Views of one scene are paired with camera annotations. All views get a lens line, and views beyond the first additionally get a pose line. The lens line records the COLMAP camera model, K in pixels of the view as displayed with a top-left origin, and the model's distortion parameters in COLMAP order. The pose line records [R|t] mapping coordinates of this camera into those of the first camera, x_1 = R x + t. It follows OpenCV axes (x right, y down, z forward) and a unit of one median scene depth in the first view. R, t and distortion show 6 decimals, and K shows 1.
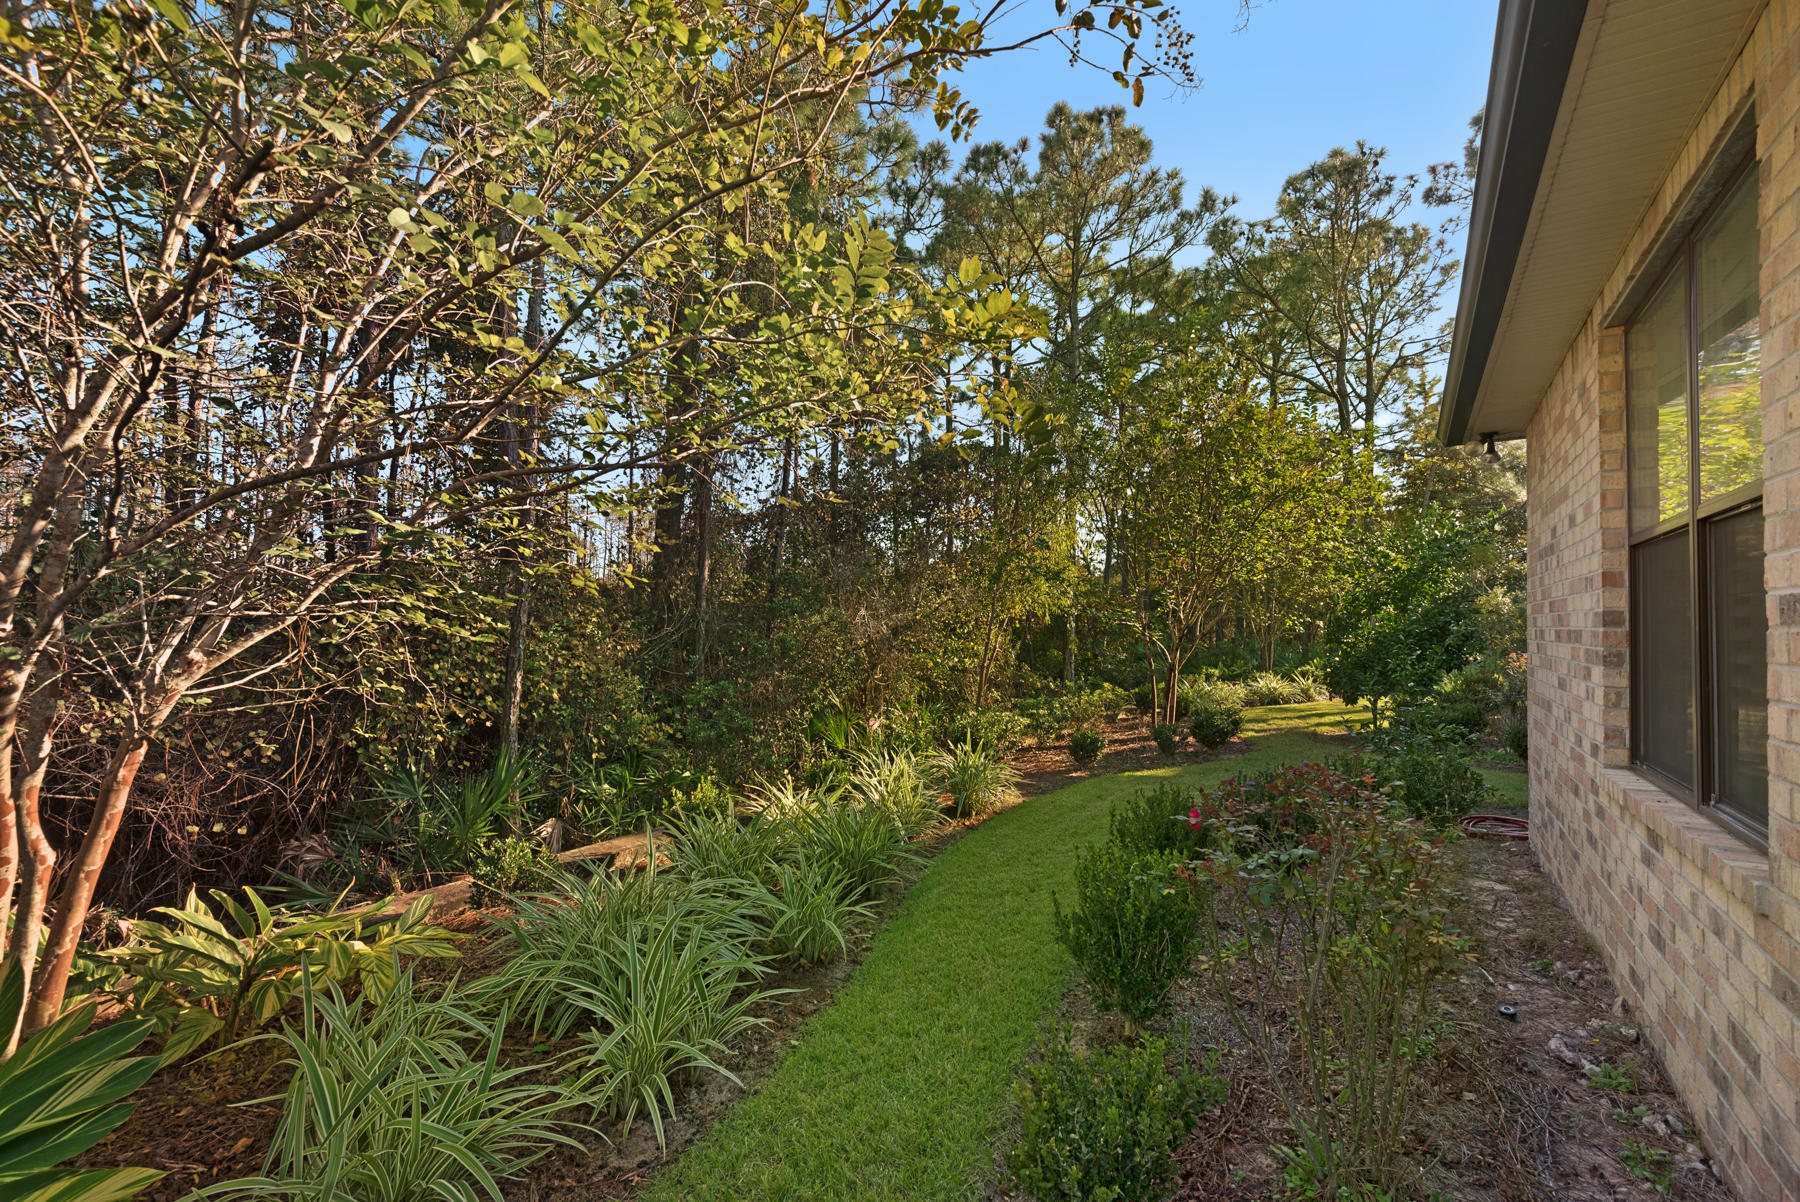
lens RADIAL K [[815.4, 0, 897.7], [0, 815.4, 605.4], [0, 0, 1]] dist [0.028825, -0.011849]
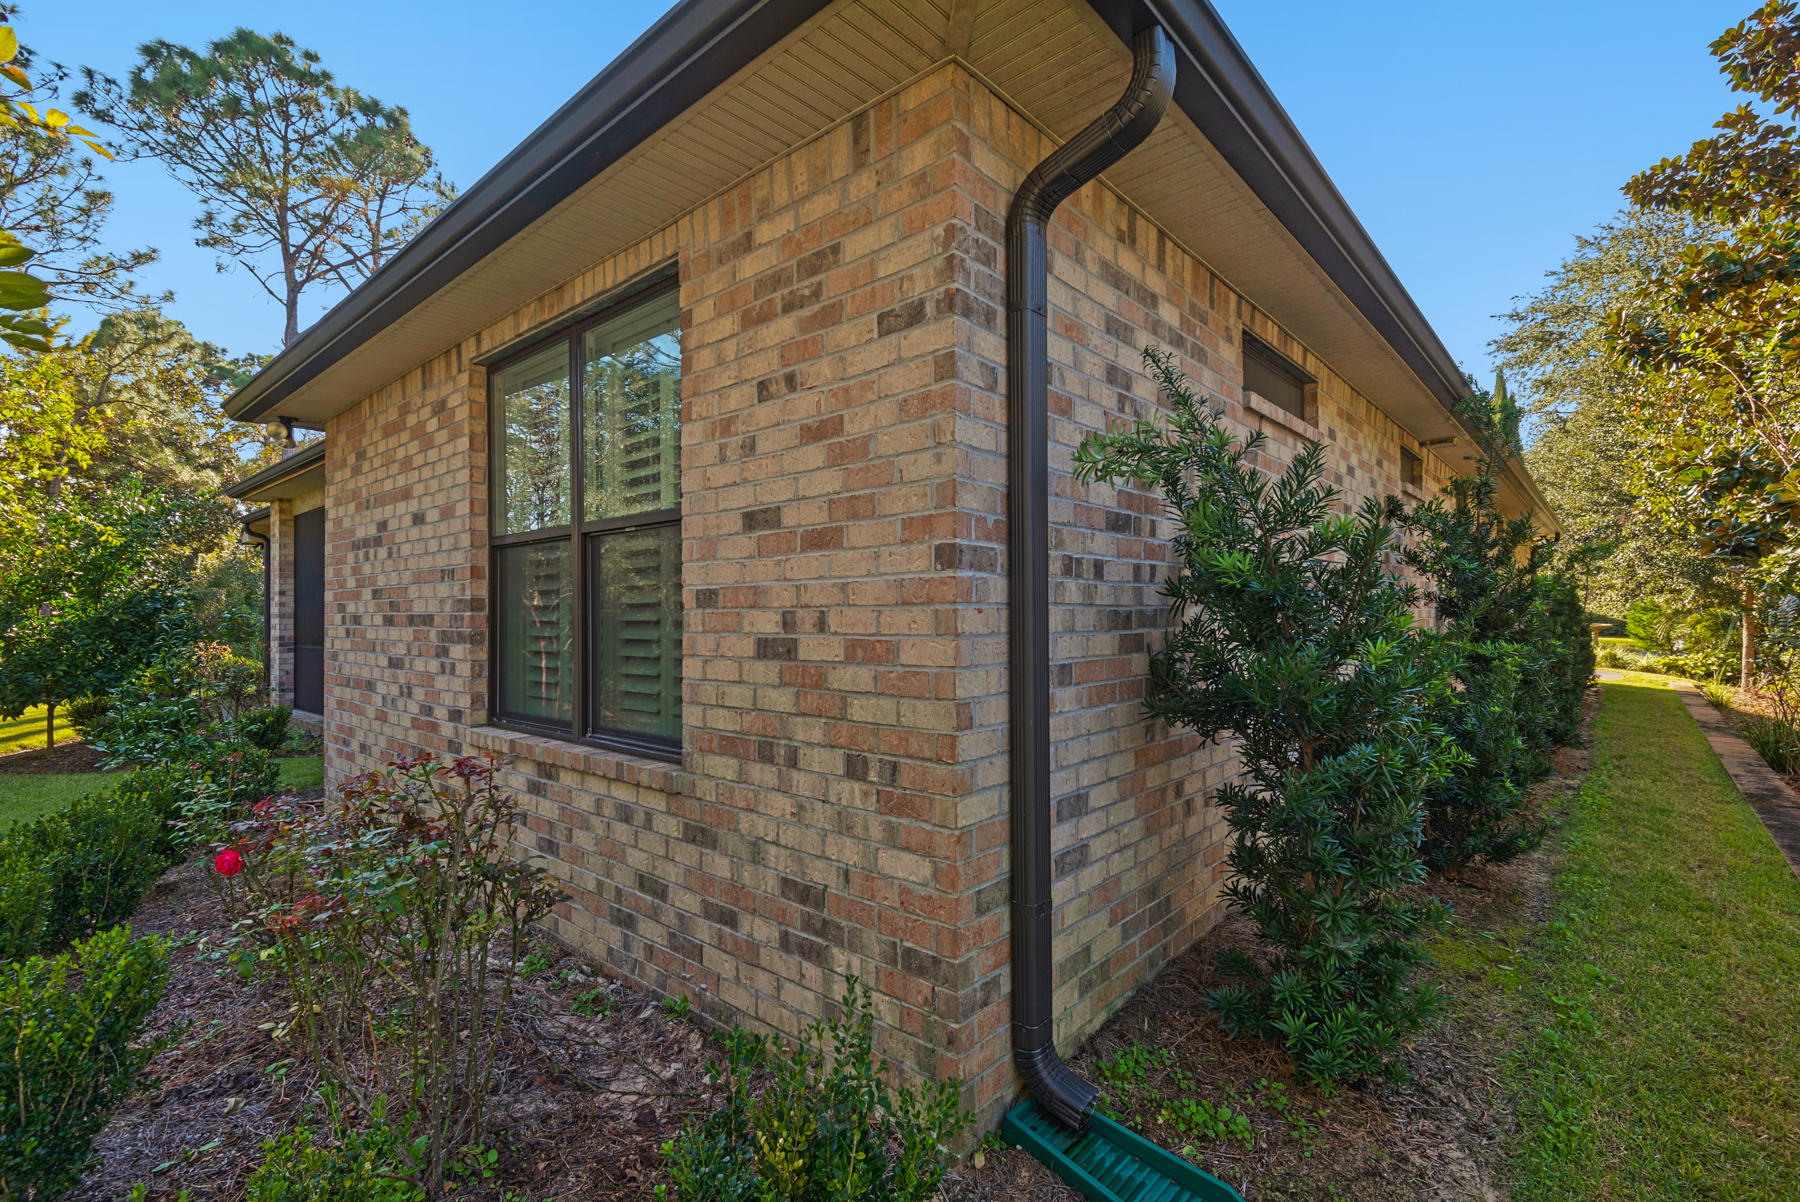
lens RADIAL K [[815.4, 0, 897.7], [0, 815.4, 605.4], [0, 0, 1]] dist [0.028825, -0.011849]
pose [[0.178120, -0.001046, 0.984008, -0.062235], [-0.013885, 0.999897, 0.003576, 0.001242], [-0.983911, -0.014300, 0.178087, 0.050255]]
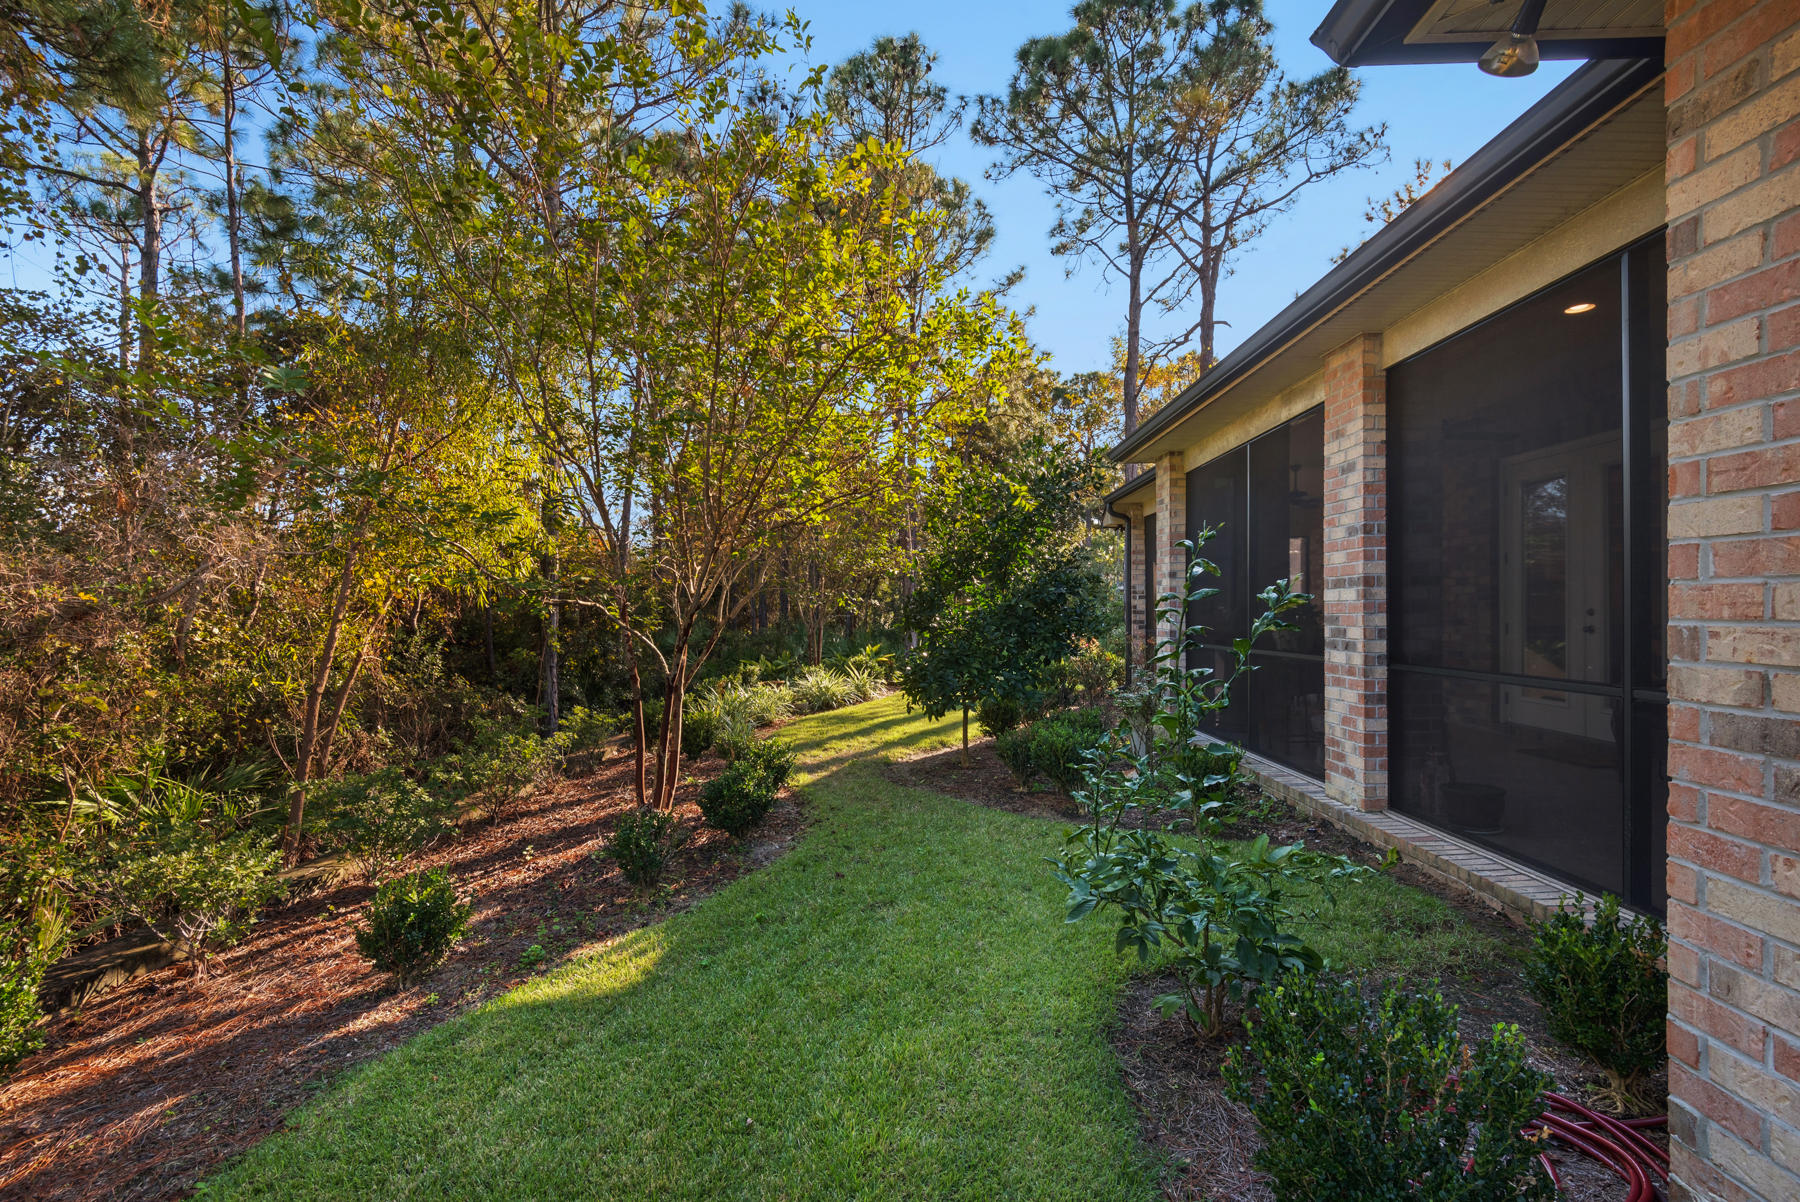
lens RADIAL K [[825.7, 0, 900.0], [0, 825.7, 601.0], [0, 0, 1]] dist [0.042216, -0.033296]
pose [[0.860086, -0.003173, 0.510140, 0.170460], [-0.002814, 0.999936, 0.010964, 0.015037], [-0.510142, -0.010866, 0.860022, 0.414560]]
